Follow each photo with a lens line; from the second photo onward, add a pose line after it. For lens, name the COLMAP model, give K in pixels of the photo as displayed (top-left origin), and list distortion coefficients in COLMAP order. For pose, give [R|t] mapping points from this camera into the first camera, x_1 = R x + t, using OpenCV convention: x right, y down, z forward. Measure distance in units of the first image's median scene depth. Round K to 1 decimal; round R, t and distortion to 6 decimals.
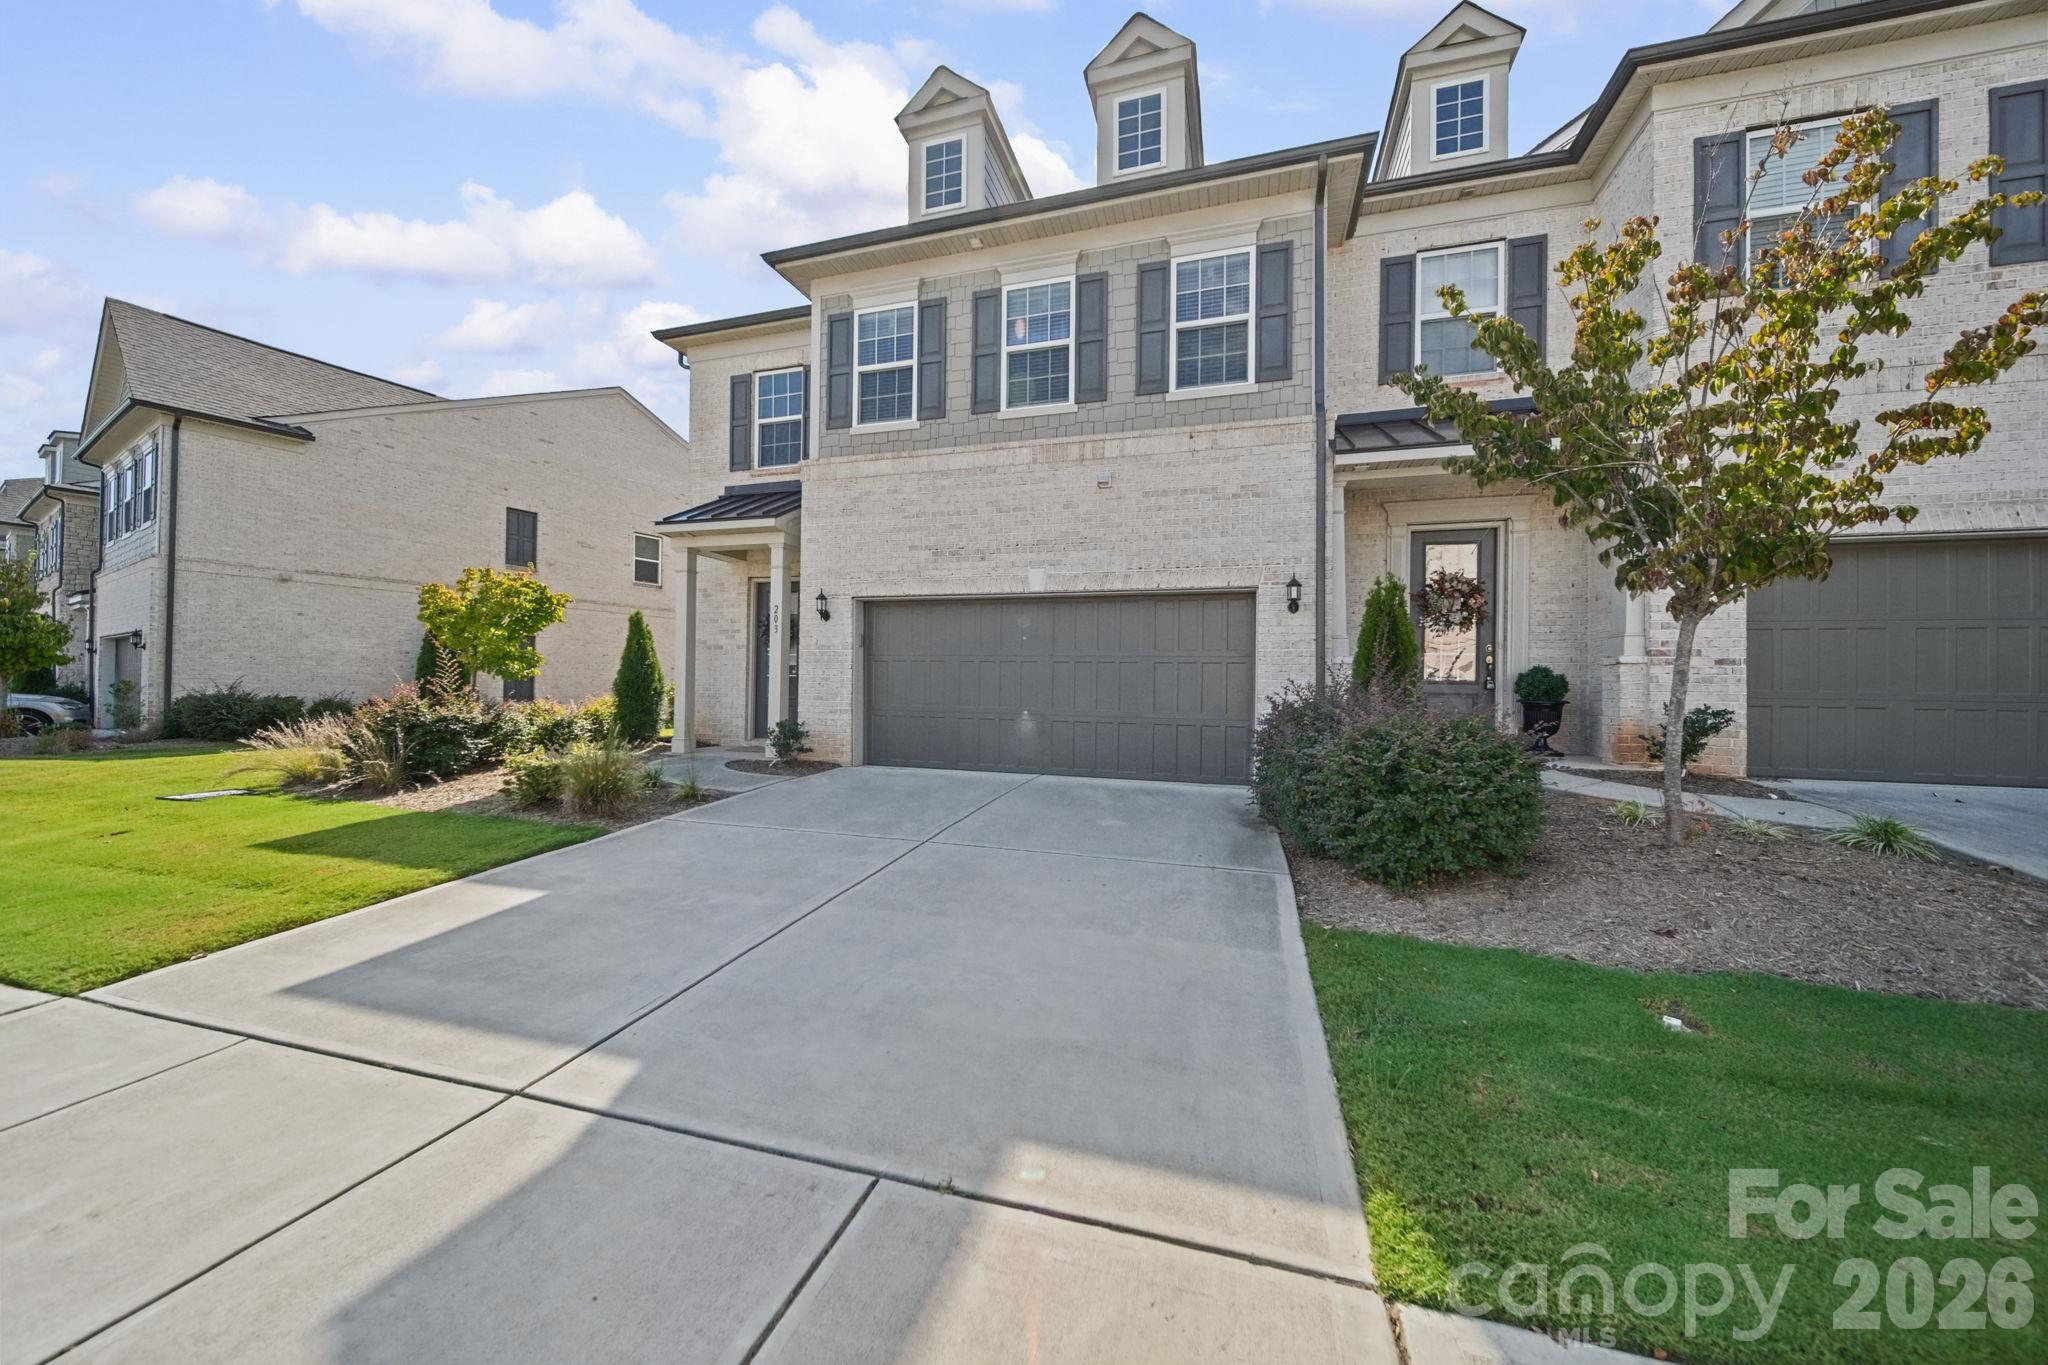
lens RADIAL K [[708.5, 0, 1037.3], [0, 708.5, 674.4], [0, 0, 1]] dist [-0.002817, -0.000200]
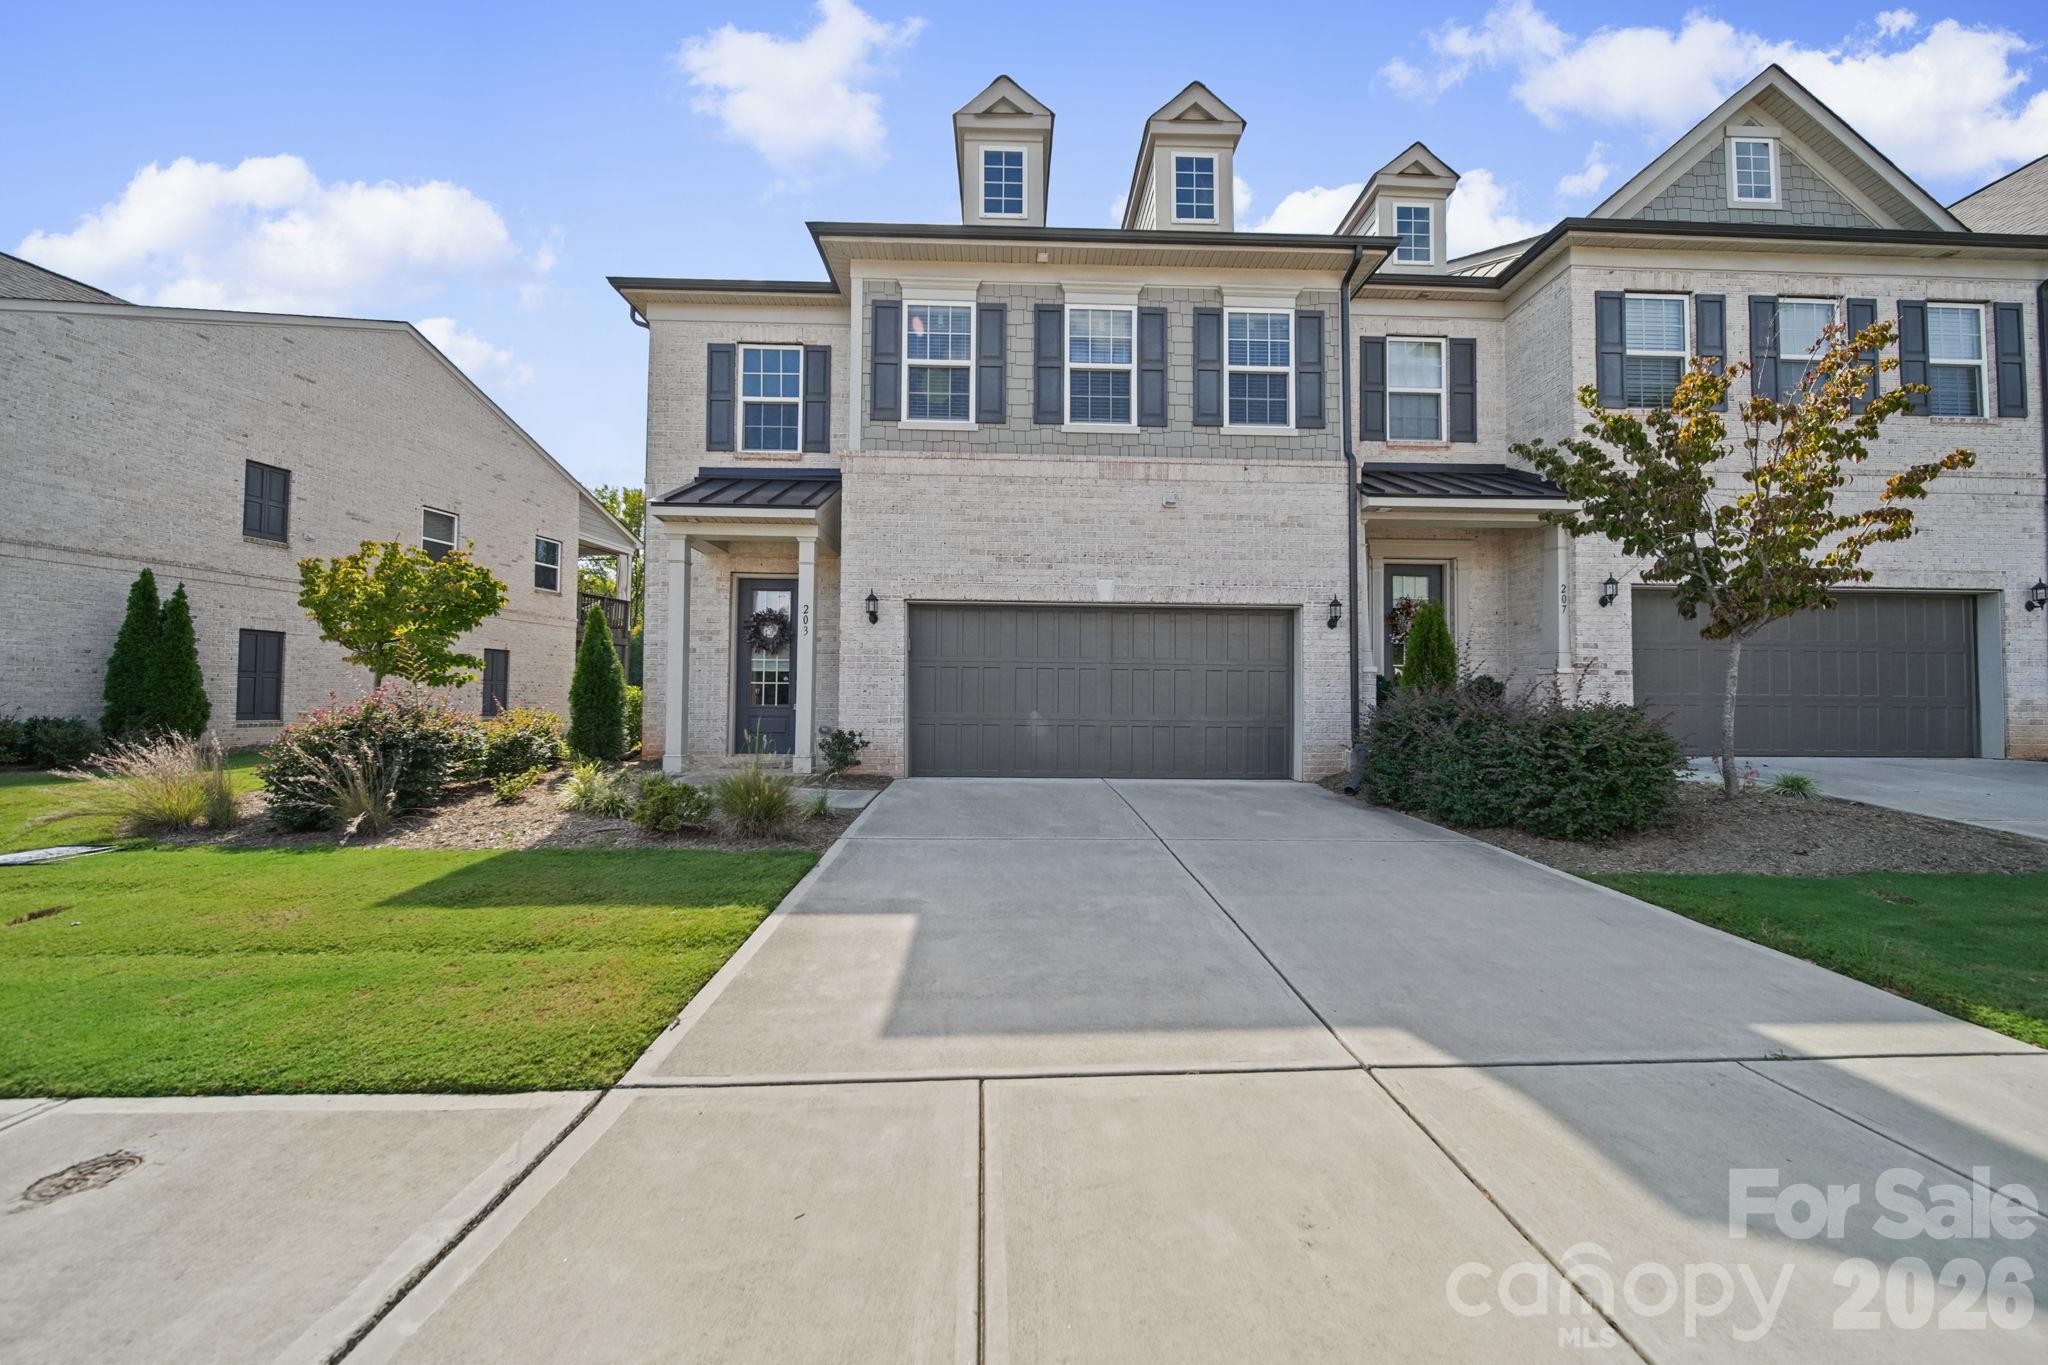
lens RADIAL K [[708.5, 0, 1064.5], [0, 708.5, 673.1], [0, 0, 1]] dist [-0.002817, -0.000200]
pose [[0.946516, 0.007229, 0.322577, -0.394565], [-0.000843, 0.999801, -0.019933, 0.009024], [-0.322657, 0.018595, 0.946333, 0.038844]]
